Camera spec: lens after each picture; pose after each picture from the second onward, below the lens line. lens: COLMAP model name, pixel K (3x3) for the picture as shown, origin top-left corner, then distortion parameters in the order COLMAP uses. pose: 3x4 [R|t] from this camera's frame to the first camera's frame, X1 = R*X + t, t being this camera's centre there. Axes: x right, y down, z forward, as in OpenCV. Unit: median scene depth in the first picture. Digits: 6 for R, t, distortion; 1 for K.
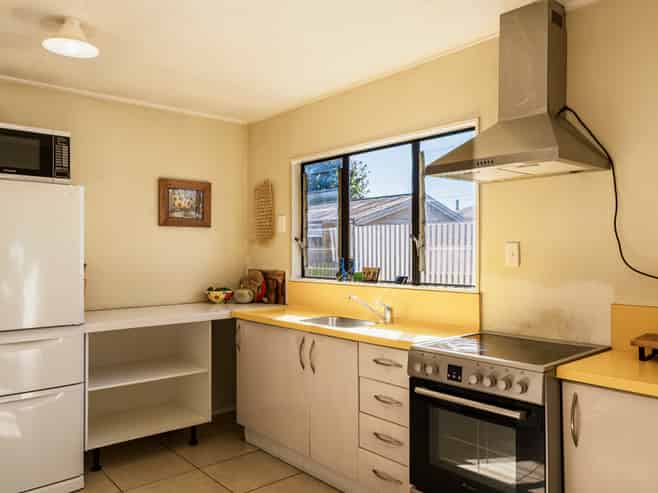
lens RADIAL K [[527.3, 0, 329.0], [0, 527.3, 246.5], [0, 0, 1]] dist [0.000532, 0.004193]
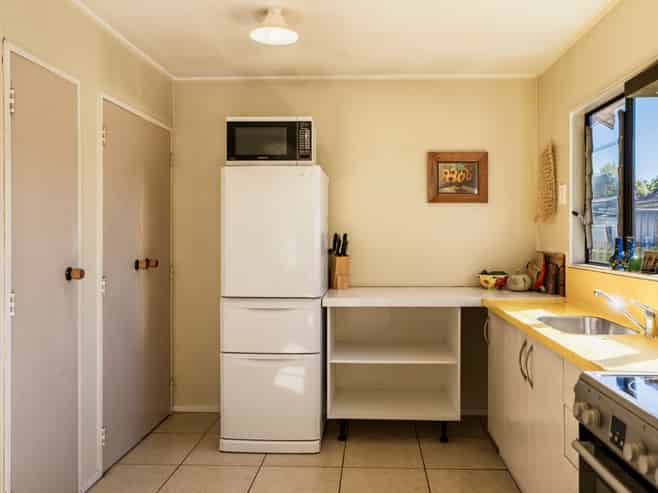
lens RADIAL K [[526.6, 0, 330.1], [0, 526.6, 233.9], [0, 0, 1]] dist [0.001580, 0.001386]
pose [[0.726702, 0.002766, -0.686948, 0.205919], [0.002420, 0.999975, 0.006586, 0.010601], [0.686949, -0.006449, 0.726677, 0.191775]]
